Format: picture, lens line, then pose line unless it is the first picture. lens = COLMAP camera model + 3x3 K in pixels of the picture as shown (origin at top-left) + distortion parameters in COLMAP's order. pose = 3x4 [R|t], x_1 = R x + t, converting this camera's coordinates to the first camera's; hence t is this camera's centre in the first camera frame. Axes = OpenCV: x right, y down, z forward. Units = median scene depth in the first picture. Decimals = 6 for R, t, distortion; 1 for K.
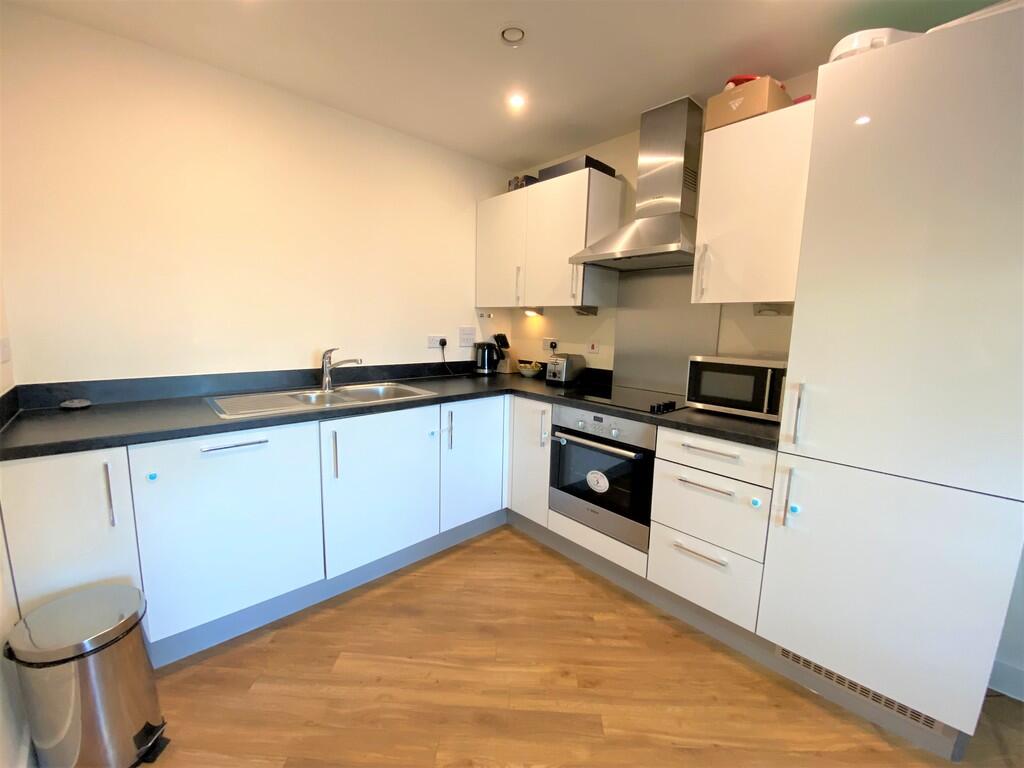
lens RADIAL K [[396.0, 0, 512.0], [0, 396.0, 384.0], [0, 0, 1]] dist [0.031390, -0.025197]
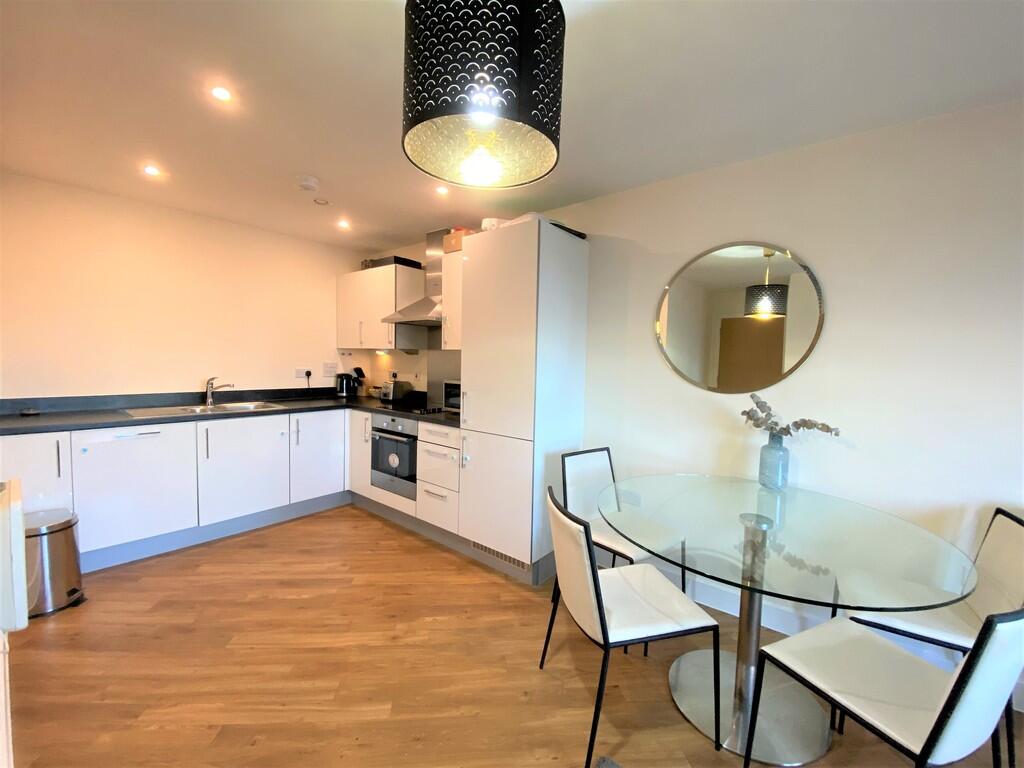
lens RADIAL K [[399.0, 0, 512.0], [0, 399.0, 384.0], [0, 0, 1]] dist [0.011979, -0.016474]
pose [[0.991247, -0.008307, 0.131762, 0.431844], [0.019898, 0.996018, -0.086898, 0.083341], [-0.130515, 0.088759, 0.987465, -0.583904]]
